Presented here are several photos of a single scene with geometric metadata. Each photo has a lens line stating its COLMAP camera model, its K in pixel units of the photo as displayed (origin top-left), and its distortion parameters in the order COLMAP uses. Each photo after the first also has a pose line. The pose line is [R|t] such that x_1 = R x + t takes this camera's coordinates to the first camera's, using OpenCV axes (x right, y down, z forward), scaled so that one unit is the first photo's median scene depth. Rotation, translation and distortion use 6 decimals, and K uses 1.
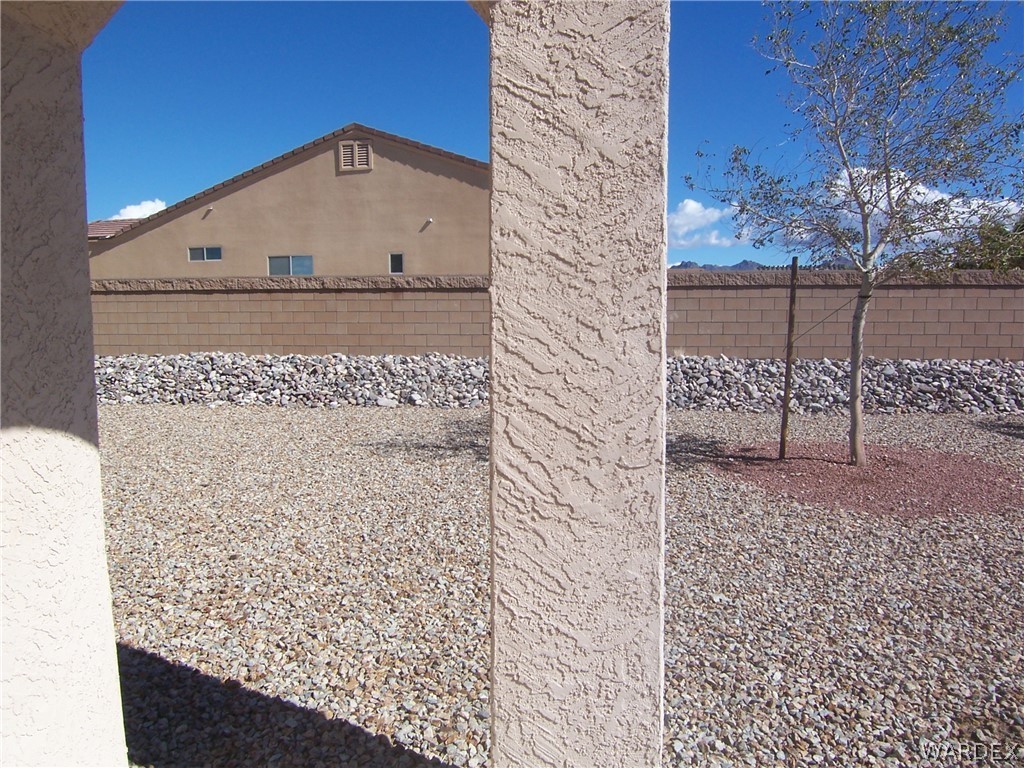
lens RADIAL K [[687.7, 0, 520.1], [0, 687.7, 387.0], [0, 0, 1]] dist [-0.020181, -0.031866]
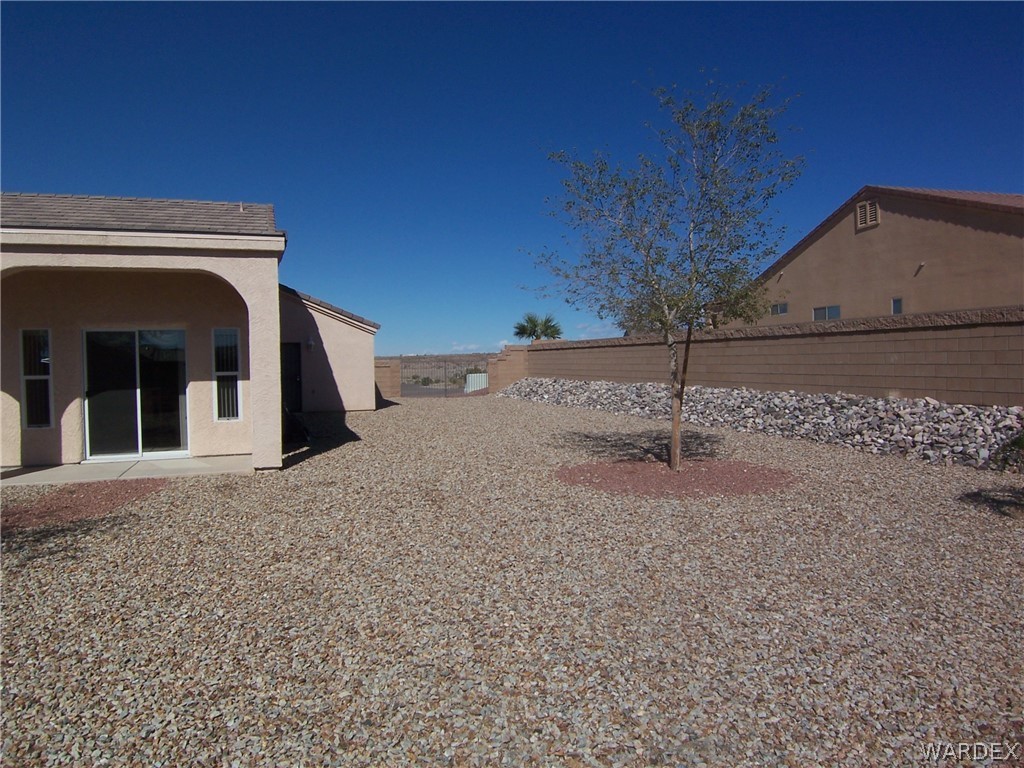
lens RADIAL K [[687.7, 0, 513.2], [0, 687.7, 383.4], [0, 0, 1]] dist [-0.020181, -0.031866]
pose [[0.399929, 0.027388, -0.916137, 1.698574], [-0.083672, 0.996471, -0.006737, -0.022596], [0.912719, 0.079349, 0.400810, 0.158517]]
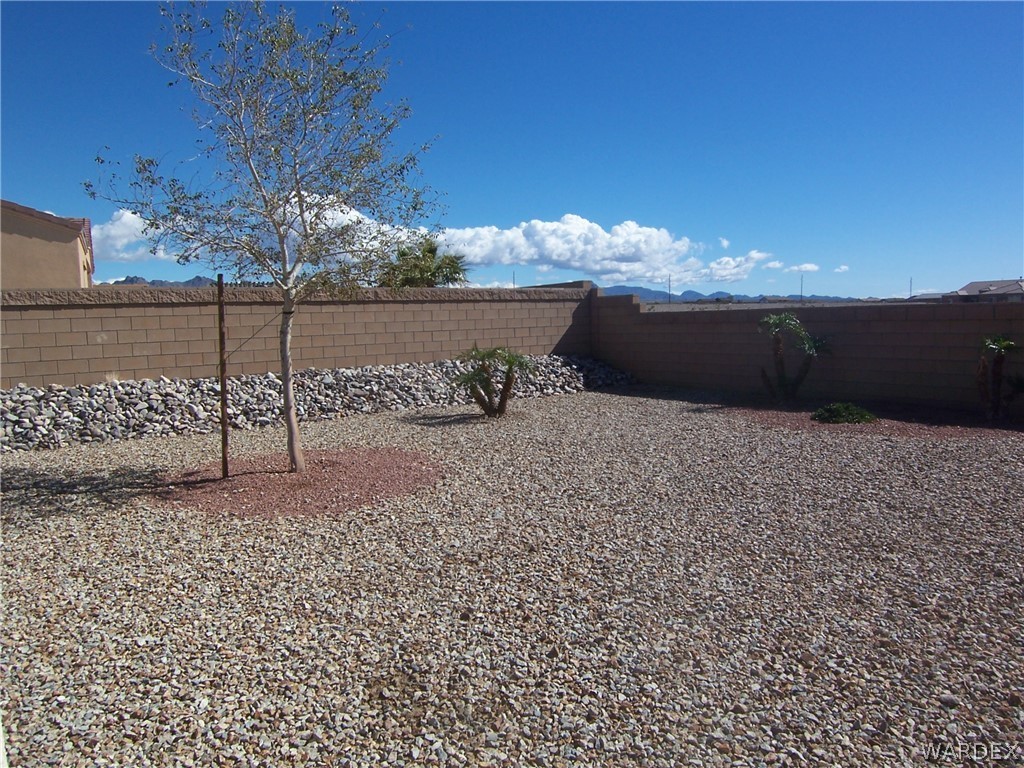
lens RADIAL K [[687.7, 0, 512.0], [0, 687.7, 386.0], [0, 0, 1]] dist [-0.020181, -0.031866]
pose [[0.738880, -0.082632, 0.668752, 0.039982], [0.099269, 0.994972, 0.013262, 0.001568], [-0.666485, 0.056587, 0.743367, -0.017859]]
